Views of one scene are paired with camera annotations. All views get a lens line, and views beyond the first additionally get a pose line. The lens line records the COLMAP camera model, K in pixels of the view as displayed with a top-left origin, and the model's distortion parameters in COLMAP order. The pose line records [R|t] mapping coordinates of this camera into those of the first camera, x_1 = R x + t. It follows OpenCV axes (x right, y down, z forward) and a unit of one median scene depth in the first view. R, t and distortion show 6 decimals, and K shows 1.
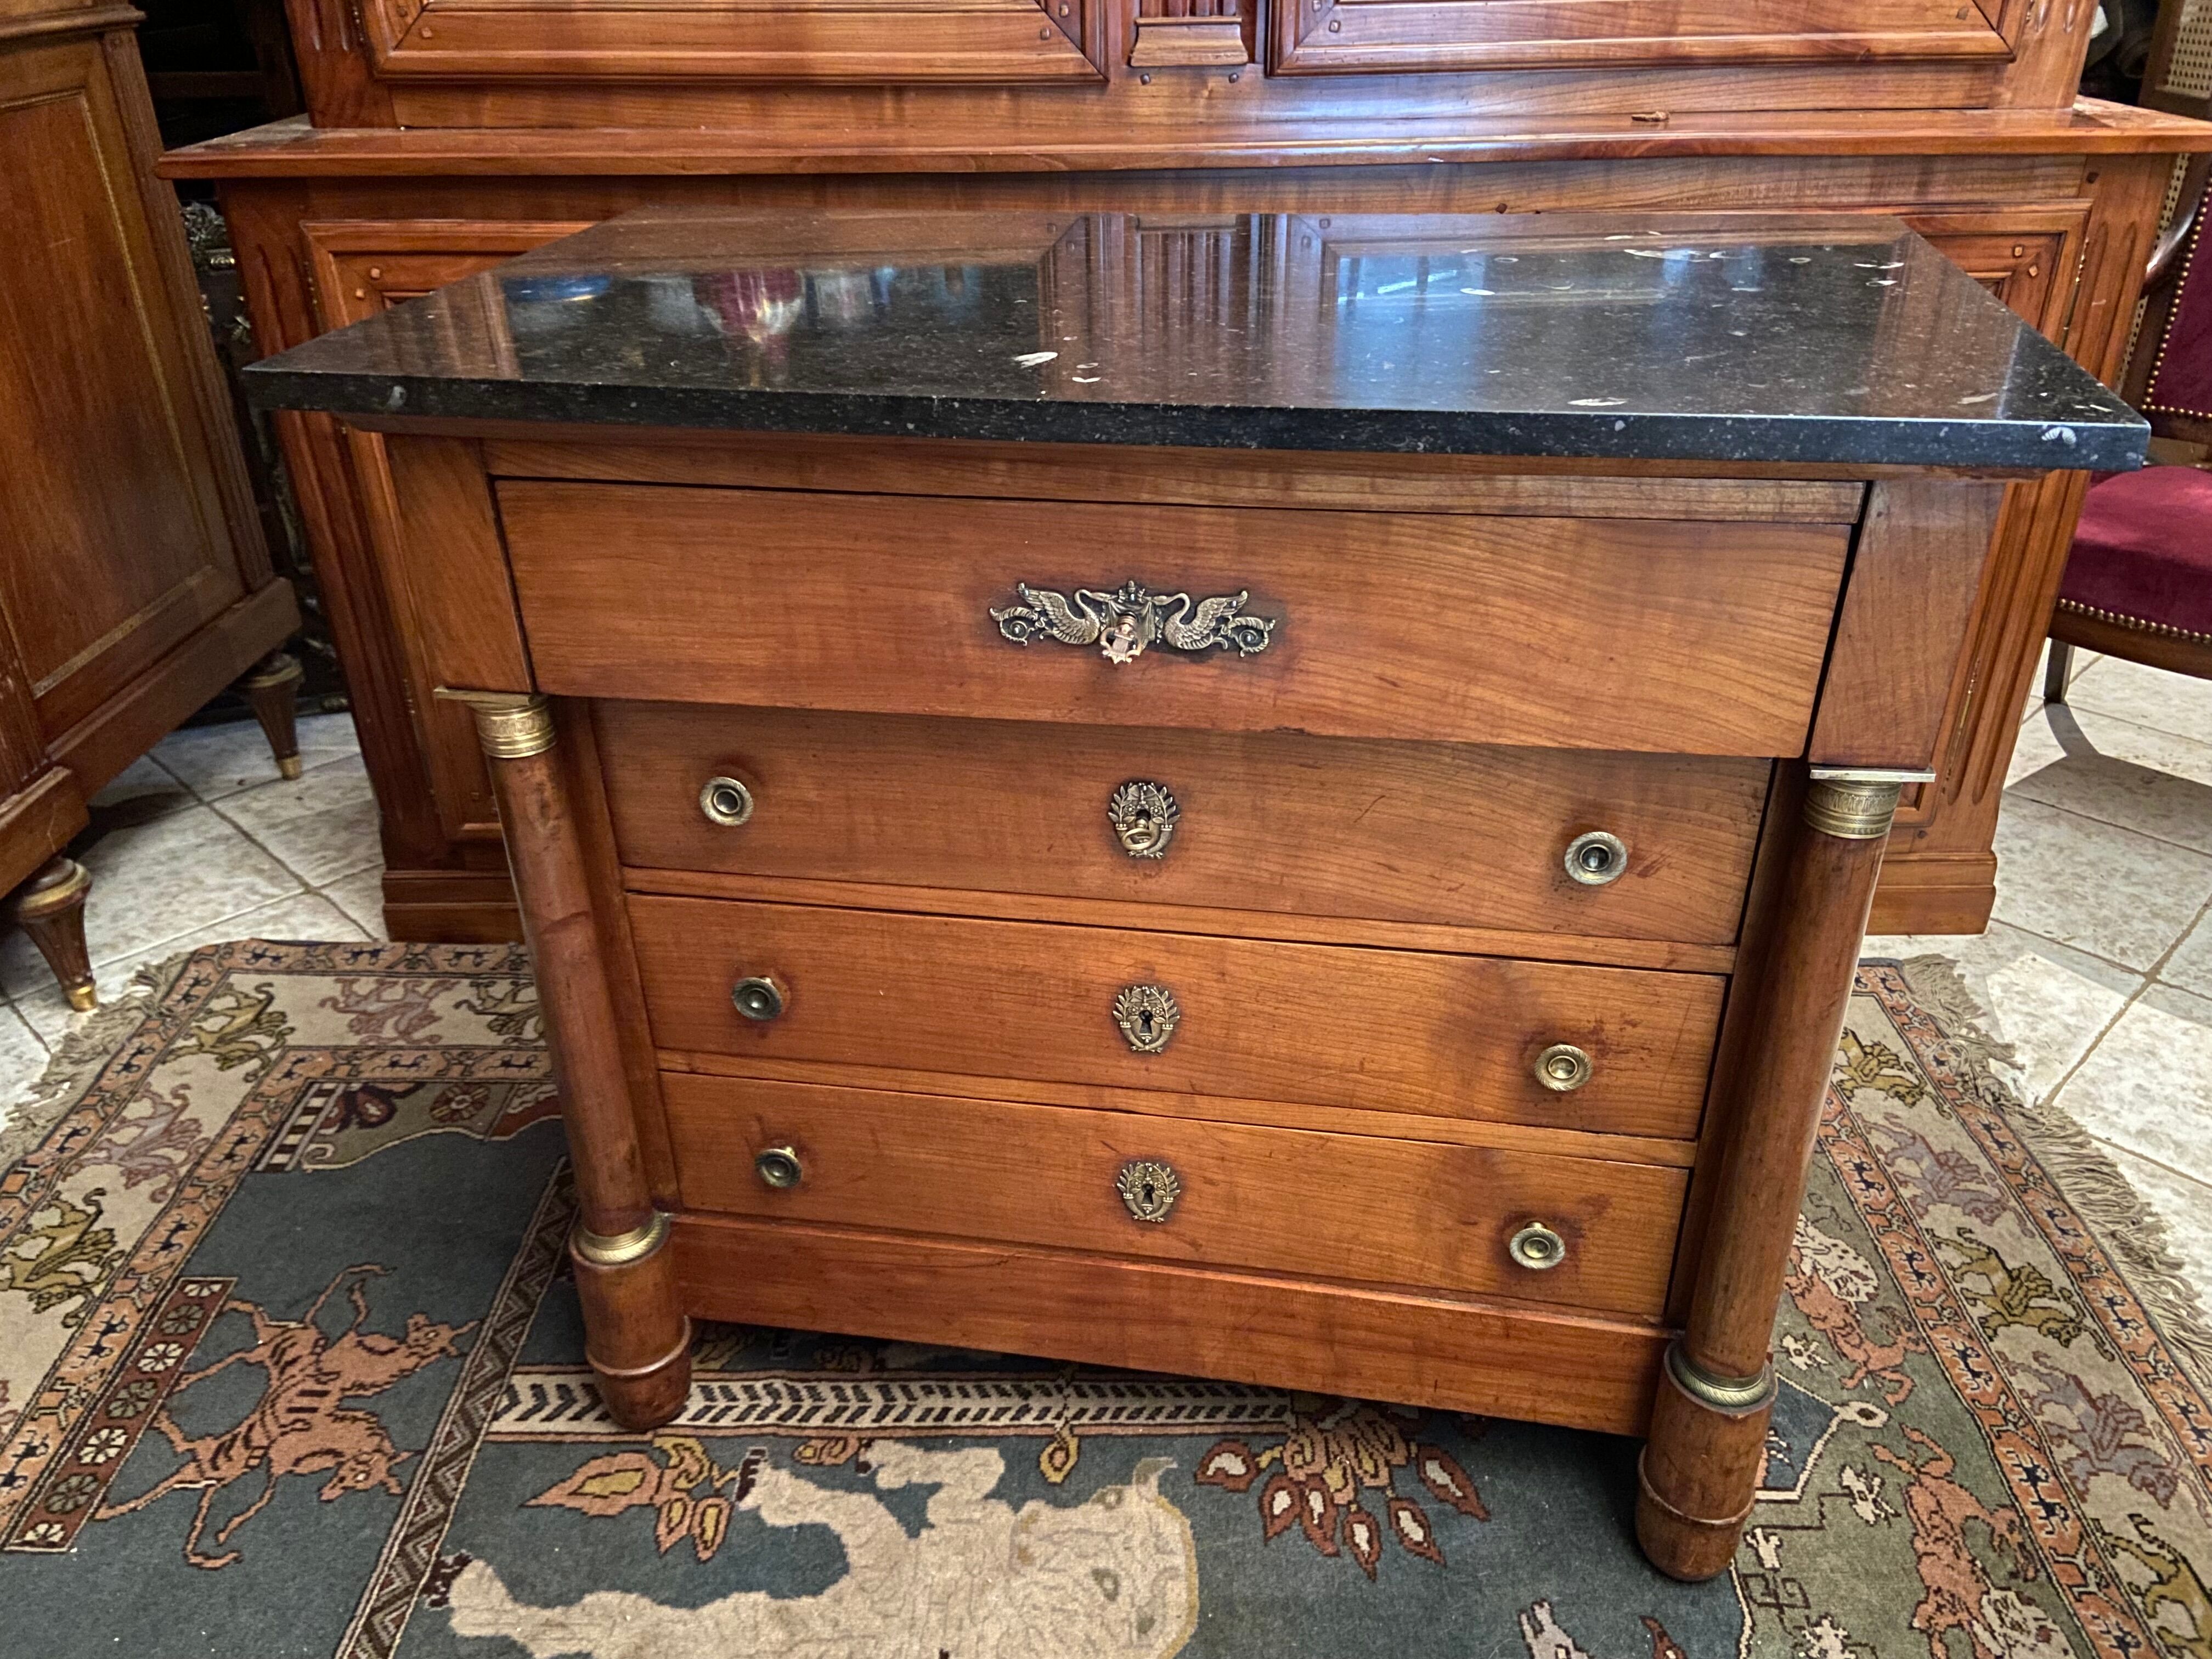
lens RADIAL K [[1669.8, 0, 1099.8], [0, 1669.8, 815.1], [0, 0, 1]] dist [0.113775, -0.140069]
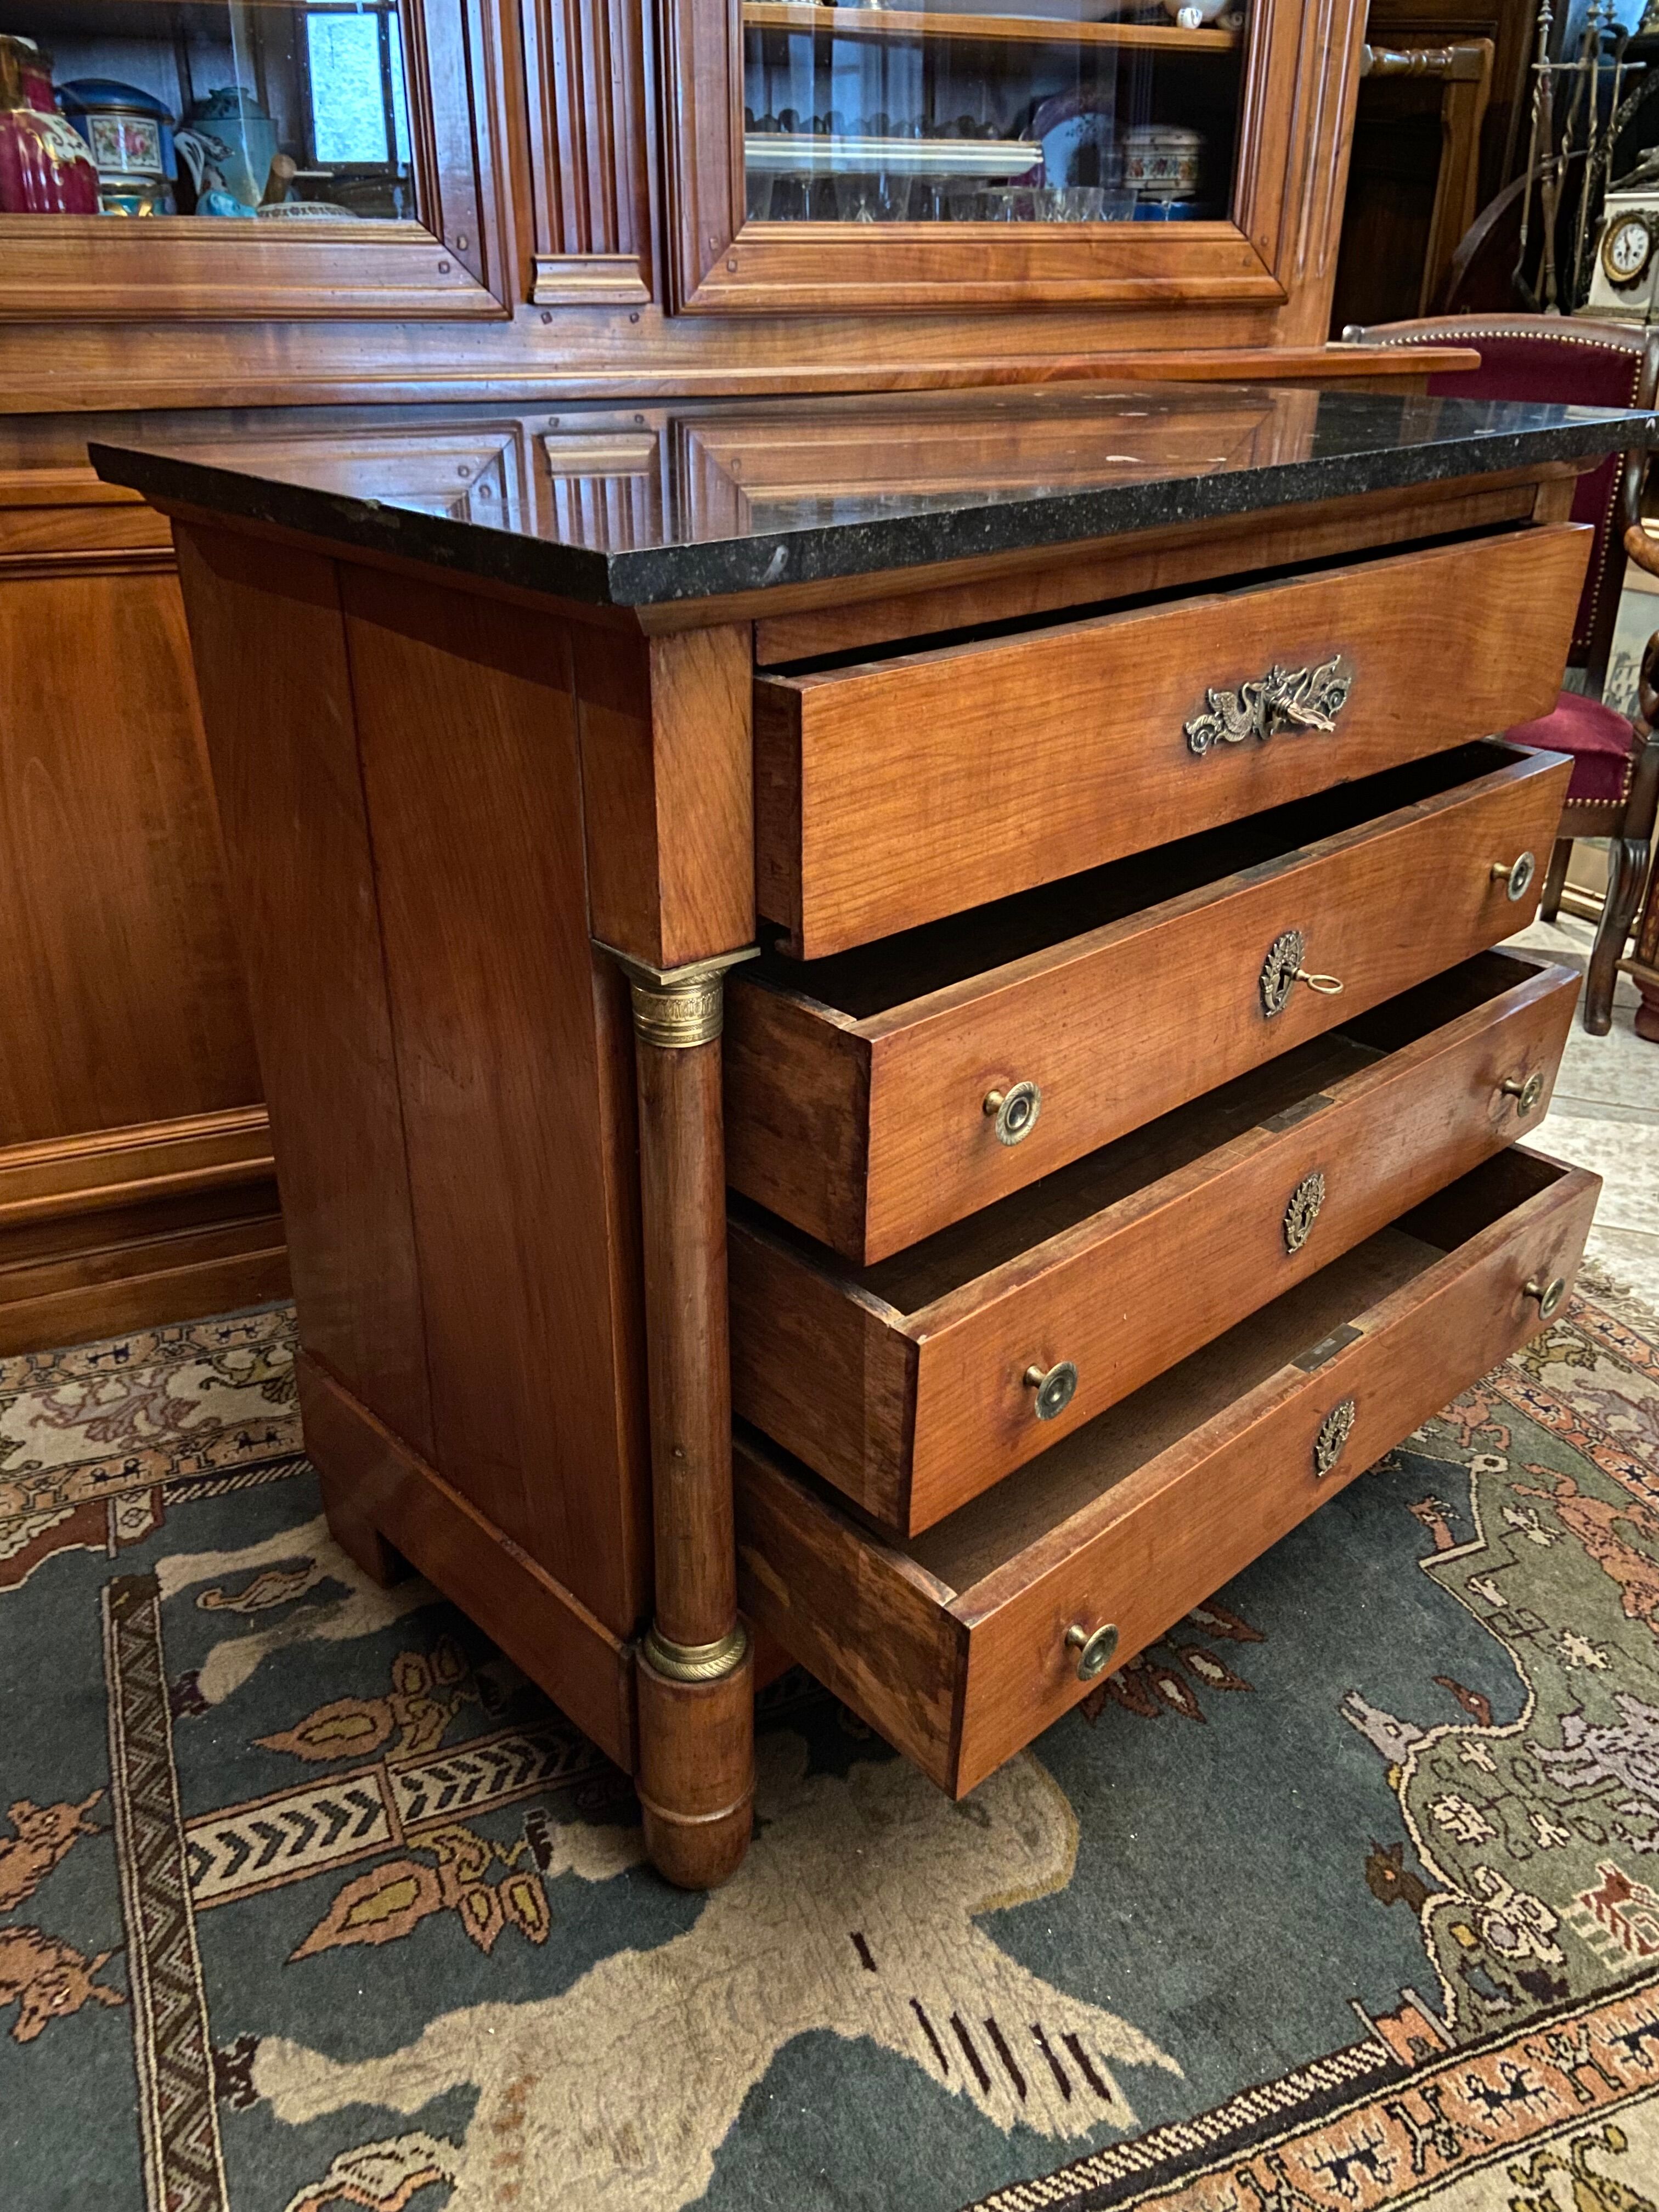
lens RADIAL K [[1669.8, 0, 813.0], [0, 1669.8, 1093.7], [0, 0, 1]] dist [0.113775, -0.140069]
pose [[0.915848, -0.164200, 0.366417, -0.328027], [0.181847, 0.983228, -0.013915, 0.049175], [-0.357986, 0.079376, 0.930347, 0.107024]]
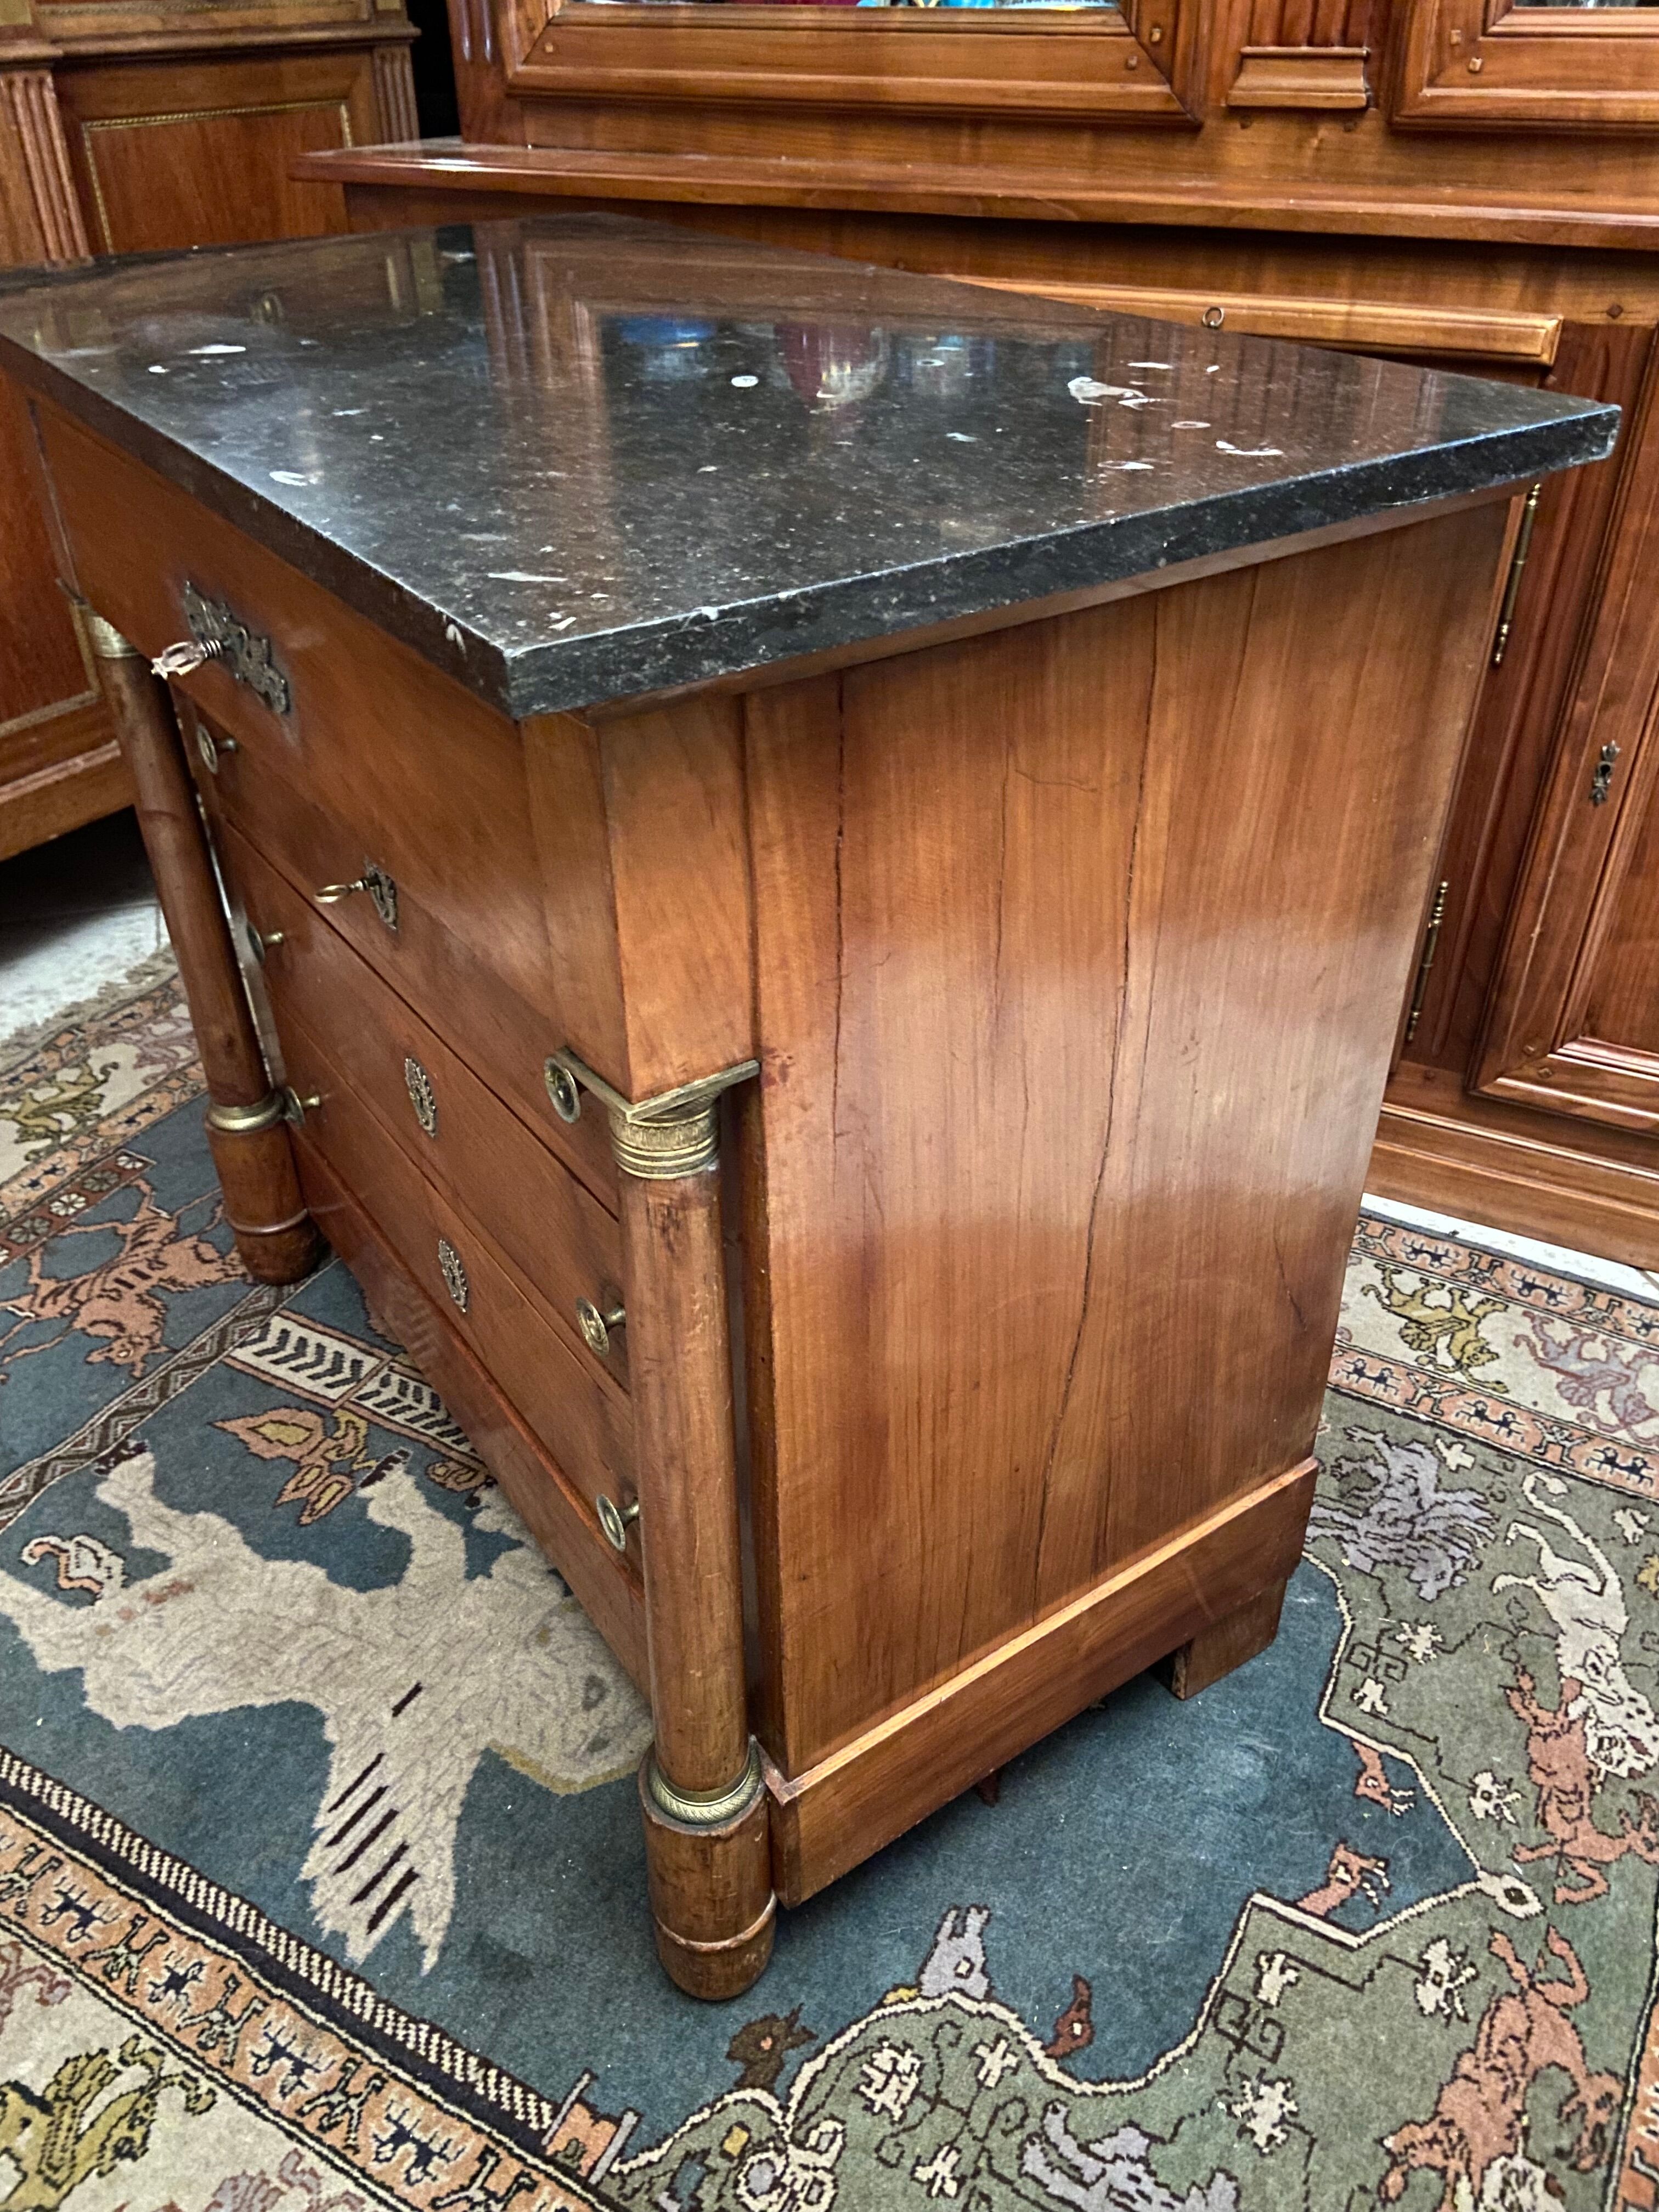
lens RADIAL K [[1669.8, 0, 815.6], [0, 1669.8, 1086.3], [0, 0, 1]] dist [0.113775, -0.140069]
pose [[0.882008, 0.263984, -0.390351, 0.375301], [-0.227180, 0.963944, 0.138569, -0.050284], [0.412856, -0.033539, 0.910178, 0.152997]]
